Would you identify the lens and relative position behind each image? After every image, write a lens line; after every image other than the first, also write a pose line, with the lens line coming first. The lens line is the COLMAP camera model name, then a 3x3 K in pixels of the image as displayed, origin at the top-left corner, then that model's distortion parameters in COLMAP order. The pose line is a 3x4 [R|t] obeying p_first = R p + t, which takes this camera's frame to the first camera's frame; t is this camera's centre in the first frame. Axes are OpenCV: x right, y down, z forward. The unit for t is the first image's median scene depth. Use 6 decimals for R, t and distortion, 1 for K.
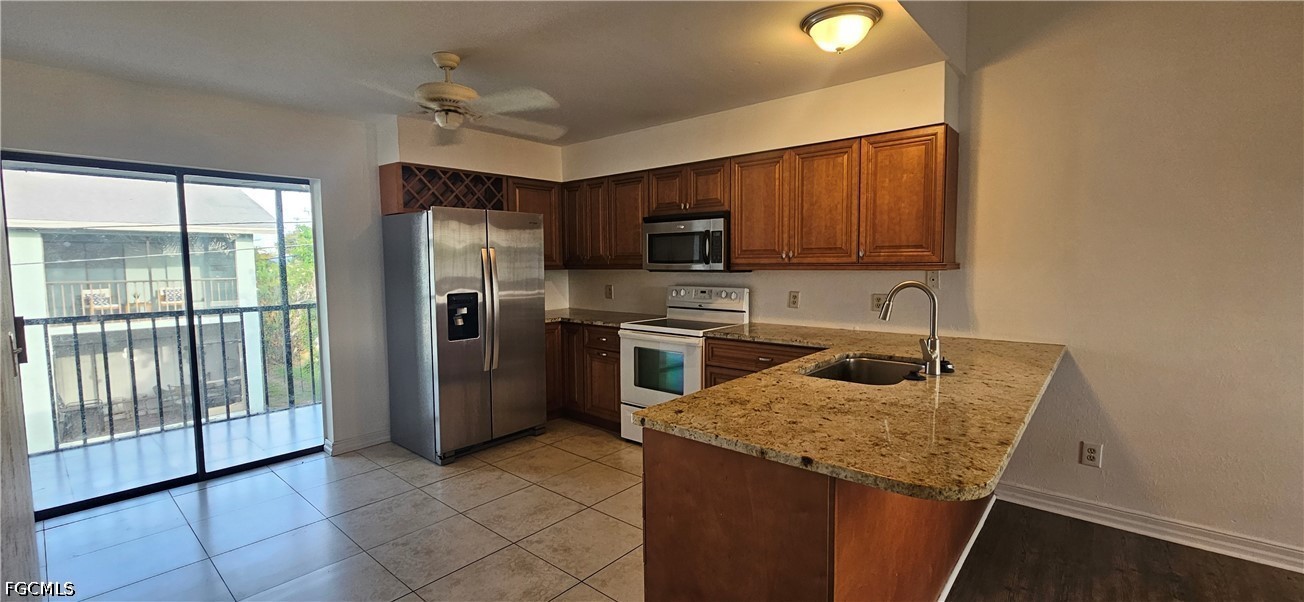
lens RADIAL K [[531.0, 0, 651.4], [0, 531.0, 299.5], [0, 0, 1]] dist [-0.000248, -0.000053]
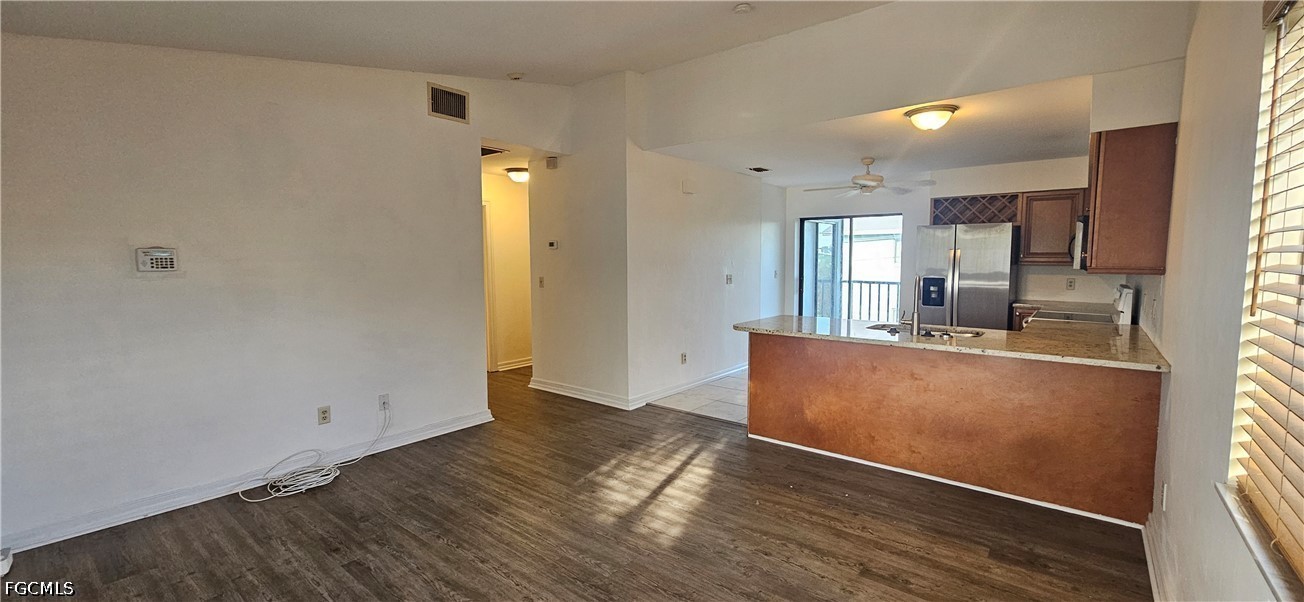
lens RADIAL K [[535.8, 0, 654.6], [0, 535.8, 300.9], [0, 0, 1]] dist [-0.001492, -0.000037]
pose [[0.028356, 0.091931, -0.995362, 1.249027], [-0.068888, 0.993574, 0.089804, -0.029599], [0.997221, 0.066022, 0.034507, 0.098486]]
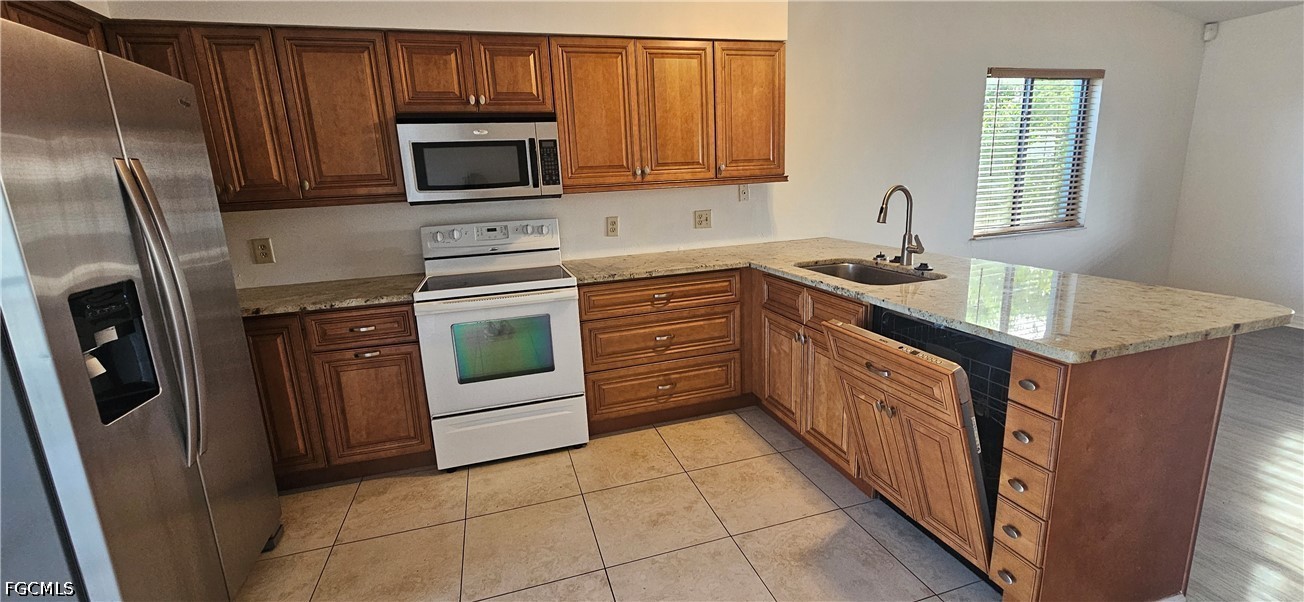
lens RADIAL K [[531.0, 0, 651.4], [0, 531.0, 299.5], [0, 0, 1]] dist [-0.000248, -0.000053]
pose [[0.533879, -0.199350, 0.821726, -0.449111], [0.102351, 0.979901, 0.171225, -0.025626], [-0.839344, -0.007309, 0.543552, 0.497113]]
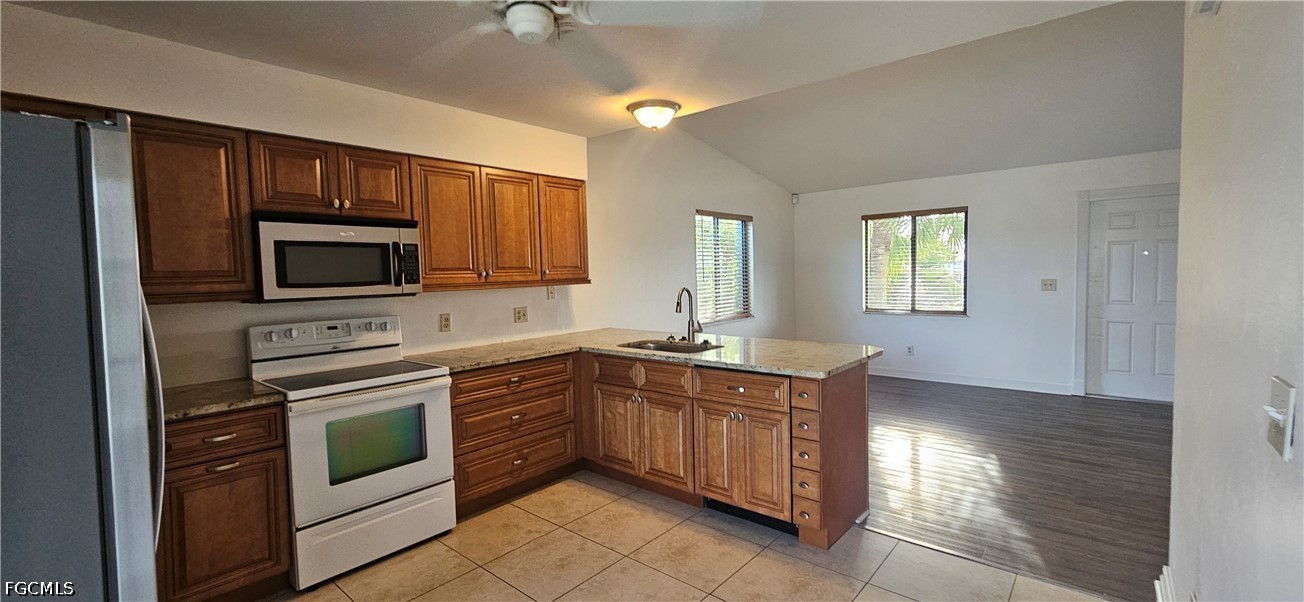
lens RADIAL K [[535.8, 0, 654.6], [0, 535.8, 300.9], [0, 0, 1]] dist [-0.001492, -0.000037]
pose [[-0.003214, -0.043774, 0.999036, -0.696998], [0.098162, 0.994203, 0.043878, -0.044241], [-0.995165, 0.098209, 0.001101, 0.657532]]
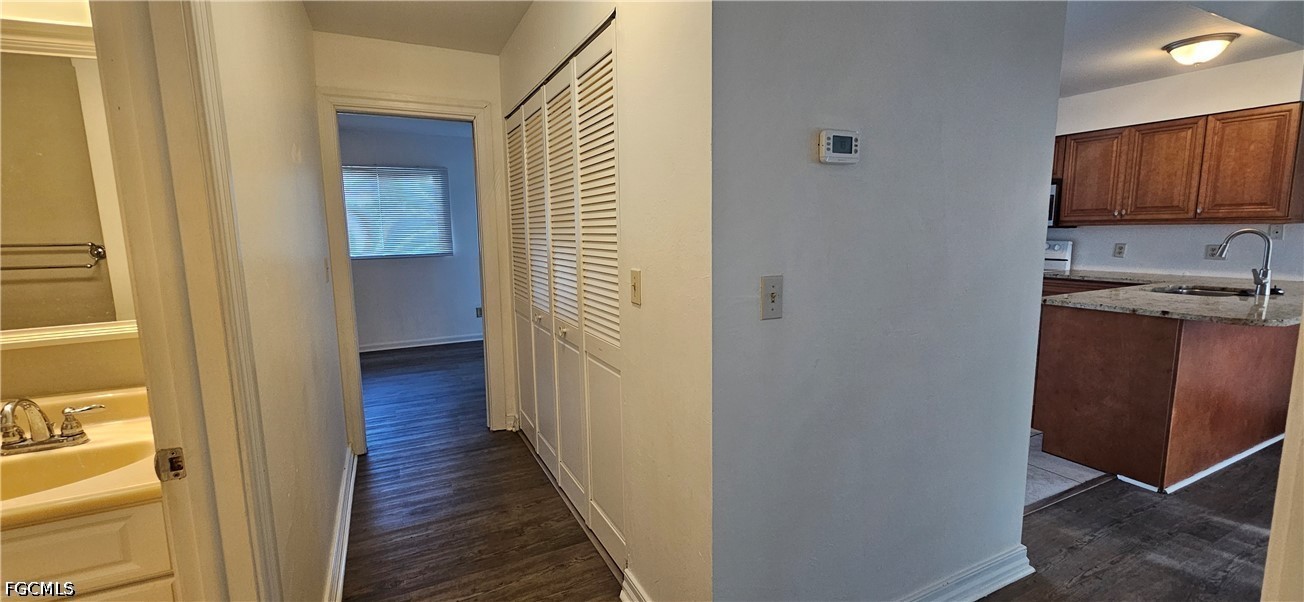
lens RADIAL K [[531.0, 0, 651.4], [0, 531.0, 299.5], [0, 0, 1]] dist [-0.000248, -0.000053]
pose [[0.920780, 0.049472, -0.386932, -0.252012], [-0.024481, 0.997299, 0.069253, 0.056833], [0.389312, -0.054294, 0.919504, -0.558925]]
